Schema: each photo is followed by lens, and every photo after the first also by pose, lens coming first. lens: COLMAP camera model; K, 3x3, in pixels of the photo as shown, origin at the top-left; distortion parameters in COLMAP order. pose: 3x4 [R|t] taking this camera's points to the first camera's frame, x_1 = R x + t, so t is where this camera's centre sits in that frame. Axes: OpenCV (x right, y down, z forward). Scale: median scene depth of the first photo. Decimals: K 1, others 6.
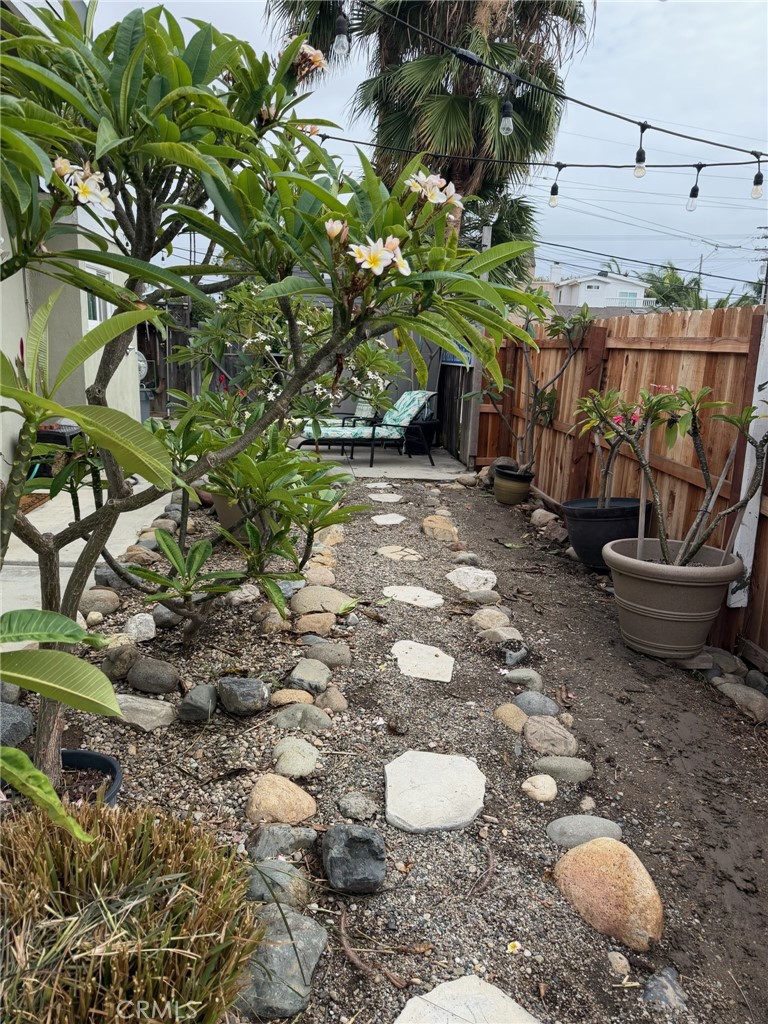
lens RADIAL K [[722.9, 0, 384.0], [0, 722.9, 512.0], [0, 0, 1]] dist [-0.000771, -0.000025]
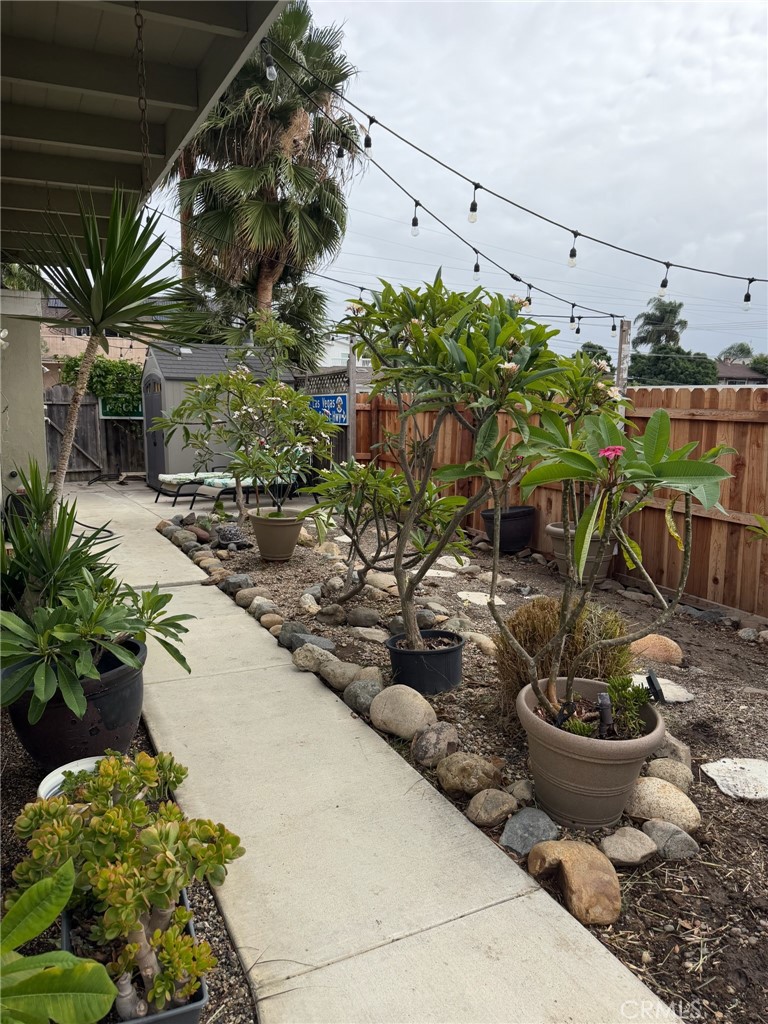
lens RADIAL K [[722.9, 0, 384.0], [0, 722.9, 512.0], [0, 0, 1]] dist [-0.000771, -0.000025]
pose [[0.932430, -0.084833, 0.351252, -0.274612], [0.113229, 0.991690, -0.061068, 0.032322], [-0.343153, 0.096714, 0.934287, -0.188582]]
